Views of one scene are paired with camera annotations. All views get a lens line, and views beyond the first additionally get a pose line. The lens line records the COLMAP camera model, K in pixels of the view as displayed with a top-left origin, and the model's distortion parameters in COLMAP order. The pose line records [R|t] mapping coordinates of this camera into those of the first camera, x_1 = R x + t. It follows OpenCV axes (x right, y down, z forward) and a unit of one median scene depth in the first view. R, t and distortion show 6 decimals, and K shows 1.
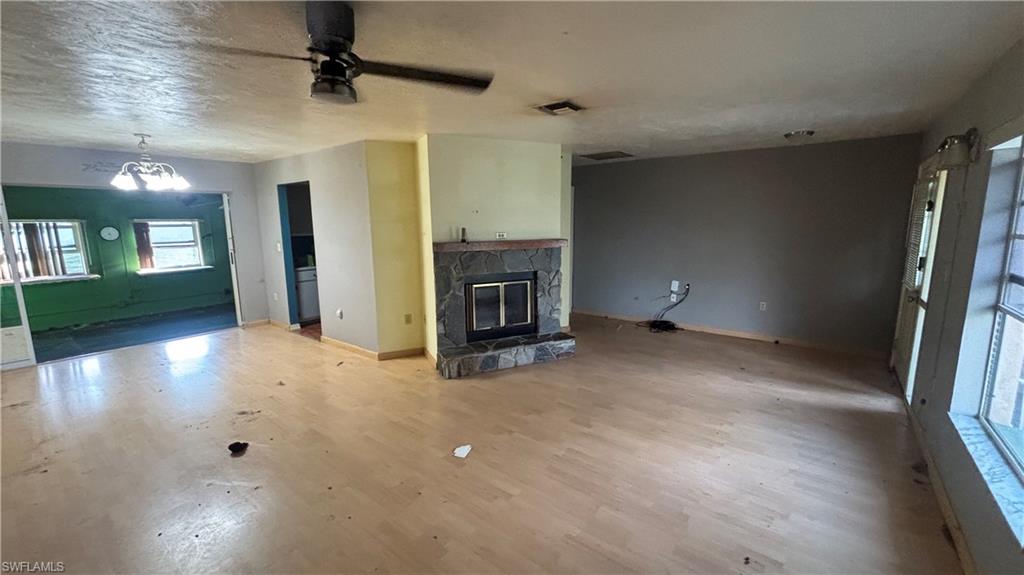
lens RADIAL K [[415.0, 0, 512.0], [0, 415.0, 287.5], [0, 0, 1]] dist [-0.000615, 0.000105]
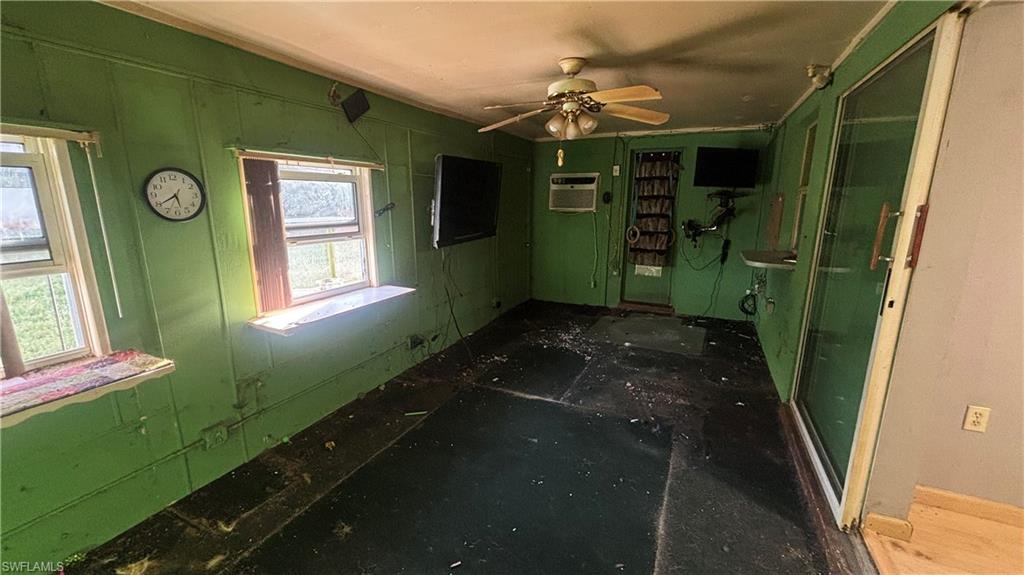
lens RADIAL K [[414.6, 0, 512.5], [0, 414.6, 287.8], [0, 0, 1]] dist [-0.000582, -0.000247]
pose [[0.974177, -0.033573, 0.223274, -0.782653], [0.021970, 0.998286, 0.054252, -0.075595], [-0.224712, -0.047946, 0.973245, 0.655340]]
